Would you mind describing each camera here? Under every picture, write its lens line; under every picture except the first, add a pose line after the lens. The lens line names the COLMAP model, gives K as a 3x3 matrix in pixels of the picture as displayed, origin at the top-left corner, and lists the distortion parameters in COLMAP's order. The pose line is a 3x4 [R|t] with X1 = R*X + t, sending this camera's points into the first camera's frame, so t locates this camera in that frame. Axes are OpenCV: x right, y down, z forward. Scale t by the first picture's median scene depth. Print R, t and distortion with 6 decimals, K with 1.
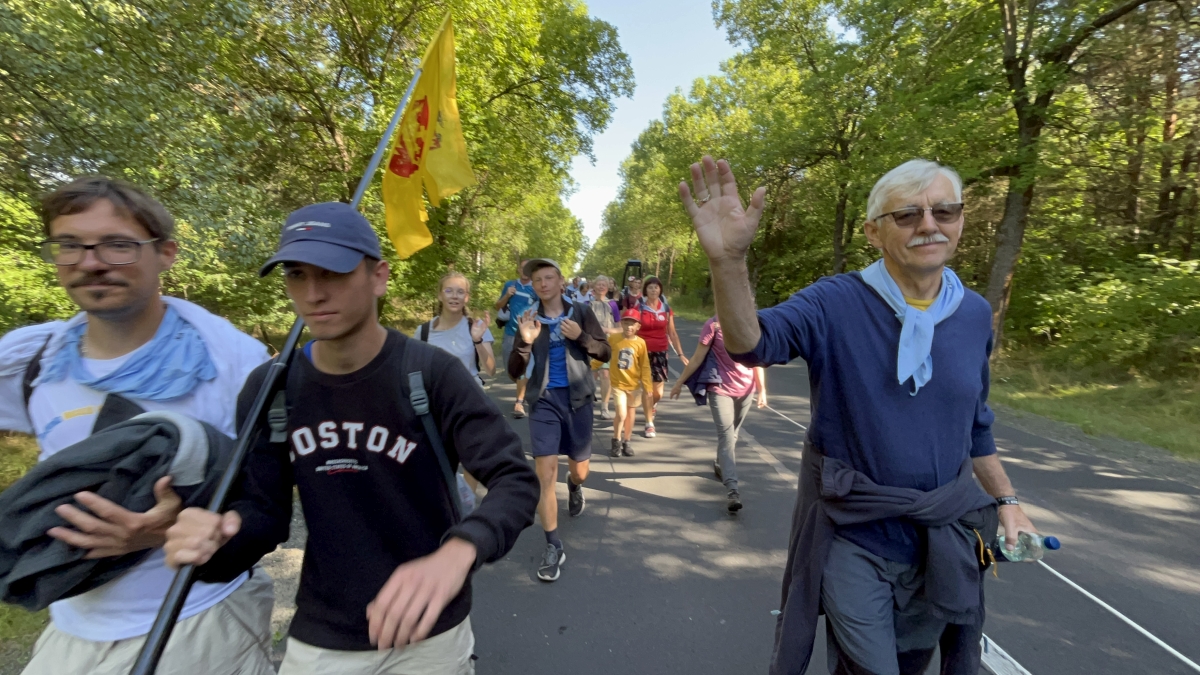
lens RADIAL K [[569.9, 0, 599.5], [0, 569.9, 337.3], [0, 0, 1]] dist [-0.002921, -0.000723]
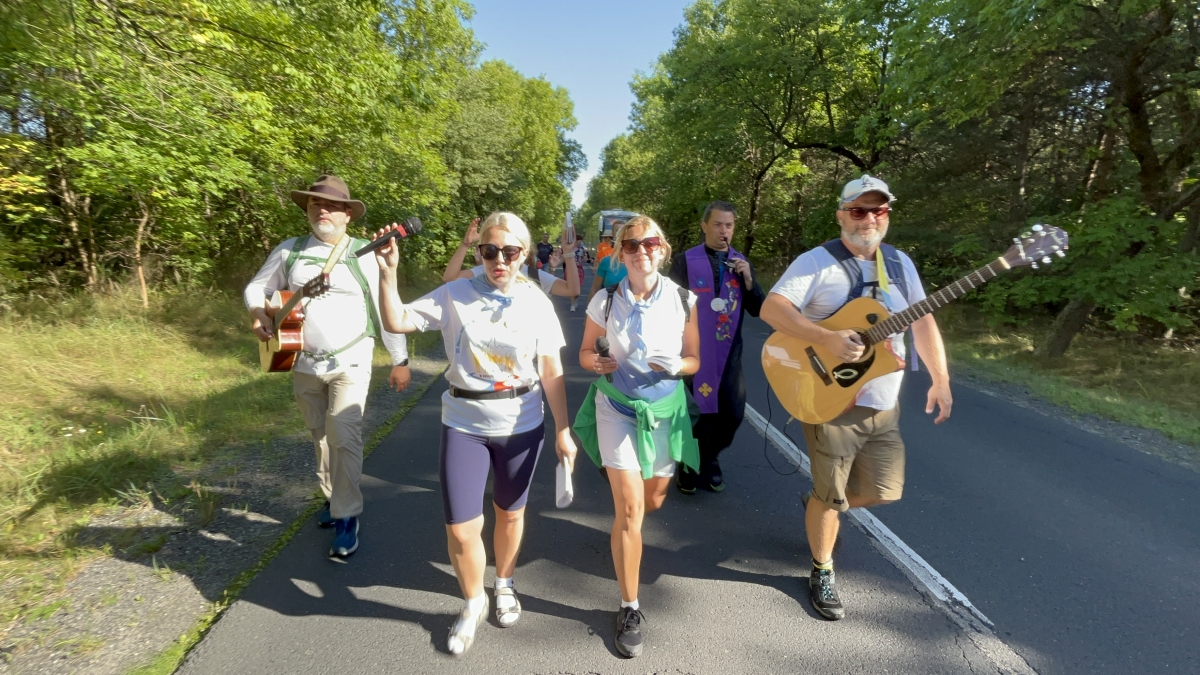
lens RADIAL K [[569.9, 0, 599.0], [0, 569.9, 342.0], [0, 0, 1]] dist [-0.002921, -0.000723]
pose [[0.999121, 0.035112, 0.022905, 0.044747], [-0.036853, 0.996065, 0.080596, 0.090698], [-0.019985, -0.081370, 0.996484, -0.956411]]
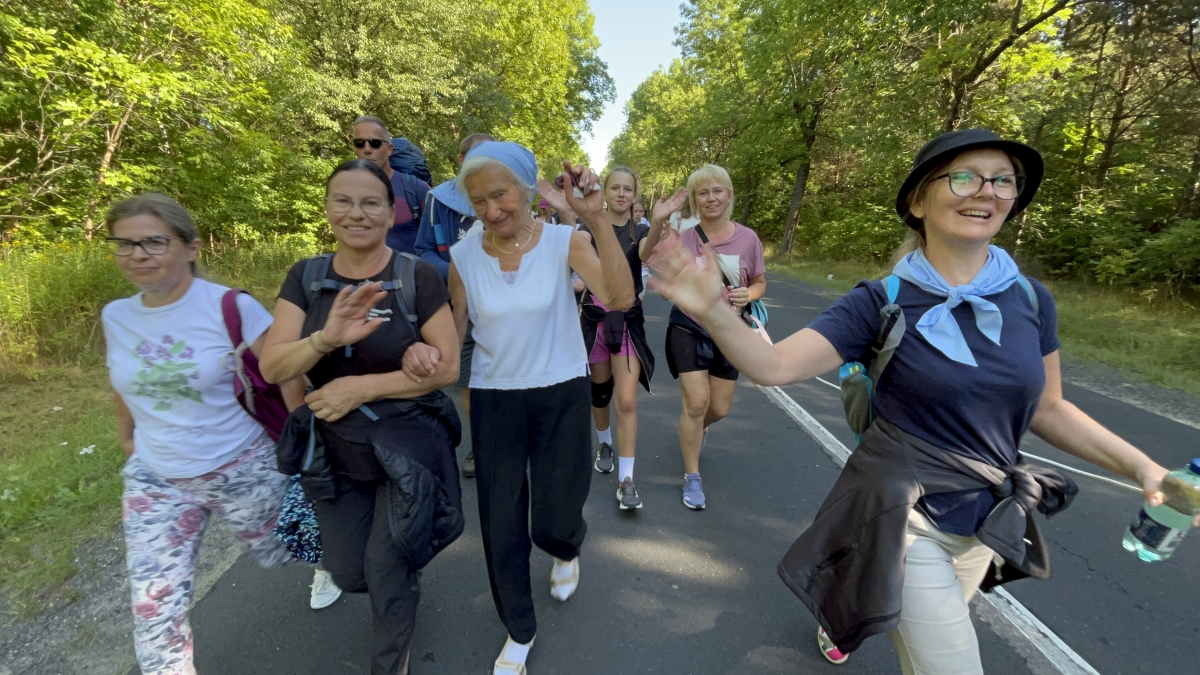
lens RADIAL K [[569.9, 0, 596.5], [0, 569.9, 338.9], [0, 0, 1]] dist [-0.002921, -0.000723]
pose [[0.999279, 0.036455, -0.010644, 0.025365], [-0.034823, 0.991393, 0.126206, 0.047582], [0.015153, -0.125745, 0.991947, -0.473850]]
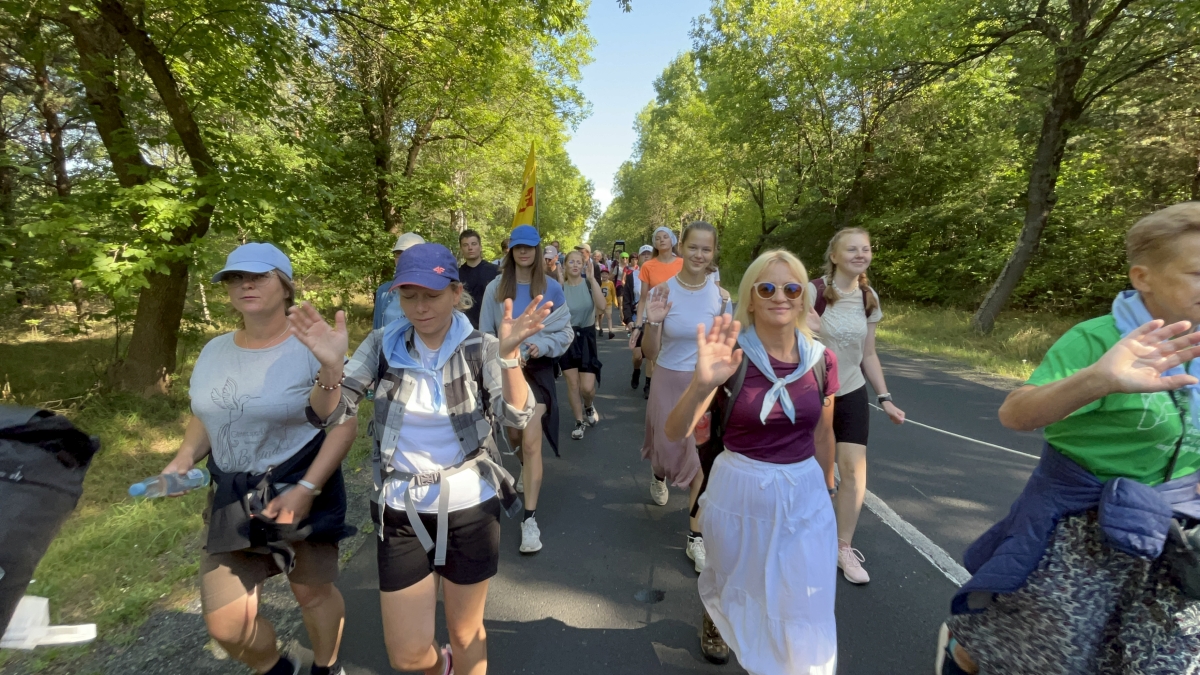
lens RADIAL K [[569.9, 0, 596.4], [0, 569.9, 338.5], [0, 0, 1]] dist [-0.002921, -0.000723]
pose [[0.999797, 0.002728, -0.019969, -0.015701], [-0.001704, 0.998691, 0.051114, -0.028026], [0.020082, -0.051070, 0.998493, 0.306448]]
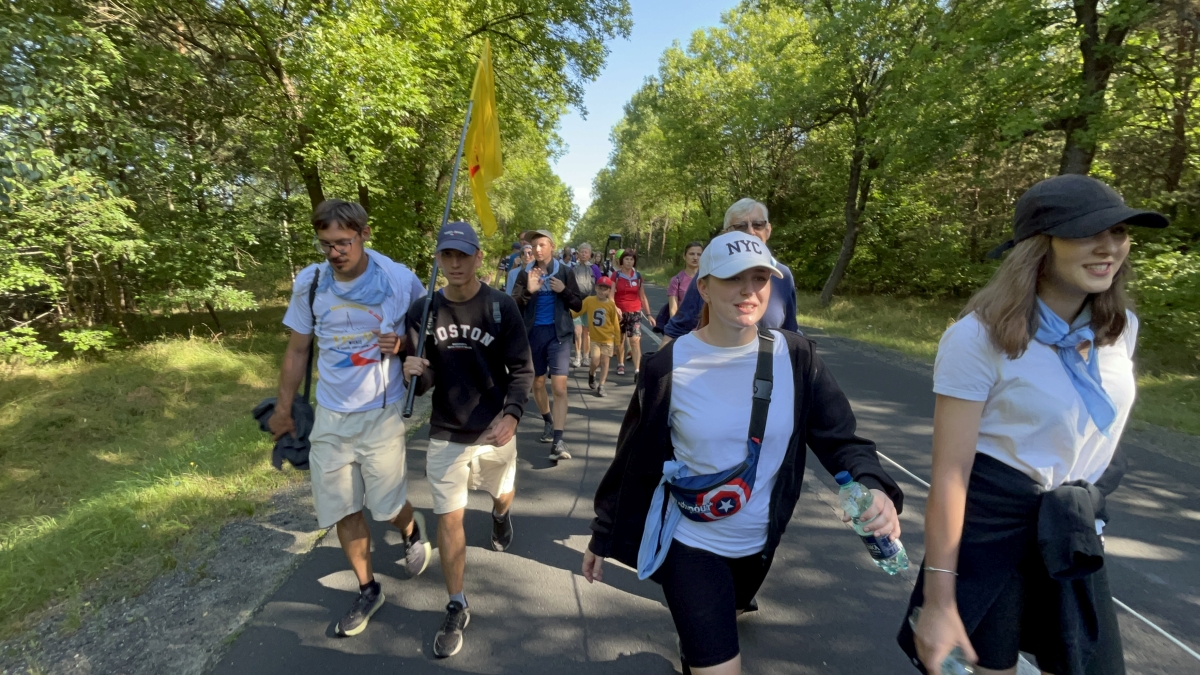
lens RADIAL K [[569.9, 0, 599.7], [0, 569.9, 337.4], [0, 0, 1]] dist [-0.002921, -0.000723]
pose [[0.999839, 0.001343, 0.017915, -0.001233], [-0.002253, 0.998704, 0.050845, -0.005351], [-0.017824, -0.050878, 0.998546, 0.061395]]
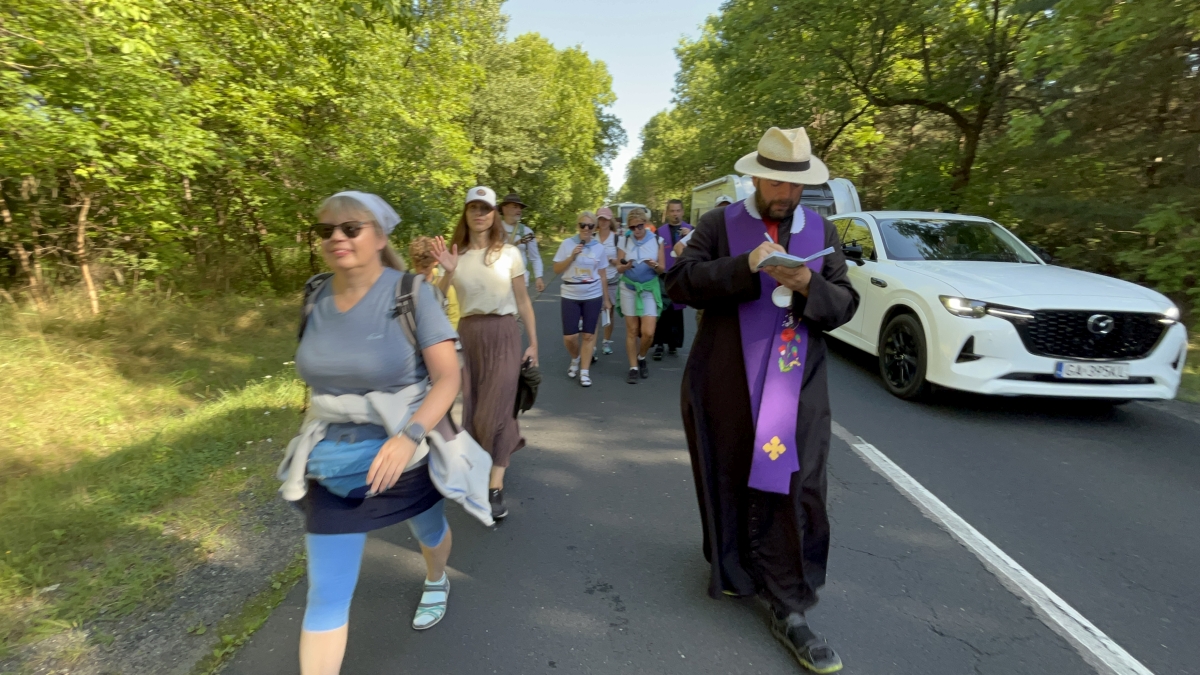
lens RADIAL K [[569.9, 0, 596.7], [0, 569.9, 340.6], [0, 0, 1]] dist [-0.002921, -0.000723]
pose [[0.998404, 0.030801, -0.047335, 0.037776], [-0.025544, 0.993834, 0.107896, 0.083057], [0.050367, -0.106515, 0.993035, -0.862302]]
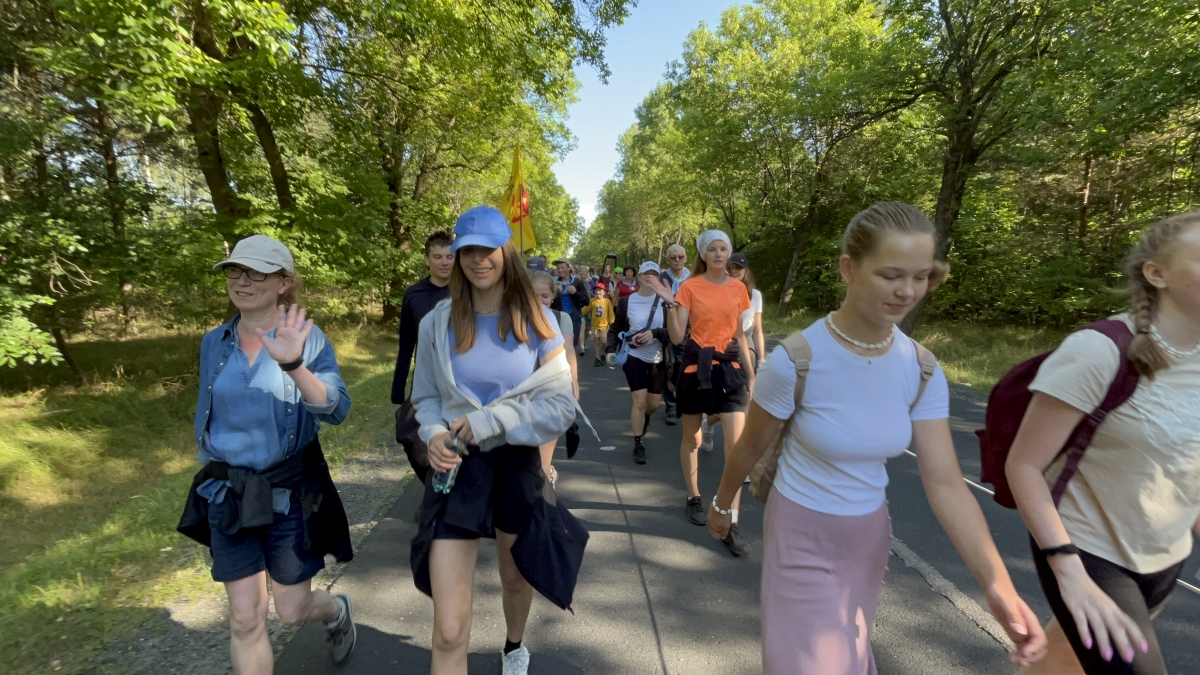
lens RADIAL K [[569.9, 0, 598.2], [0, 569.9, 338.9], [0, 0, 1]] dist [-0.002921, -0.000723]
pose [[0.999900, 0.007941, 0.011739, -0.014231], [-0.008250, 0.999615, 0.026501, -0.020516], [-0.011524, -0.026595, 0.999580, 0.220368]]
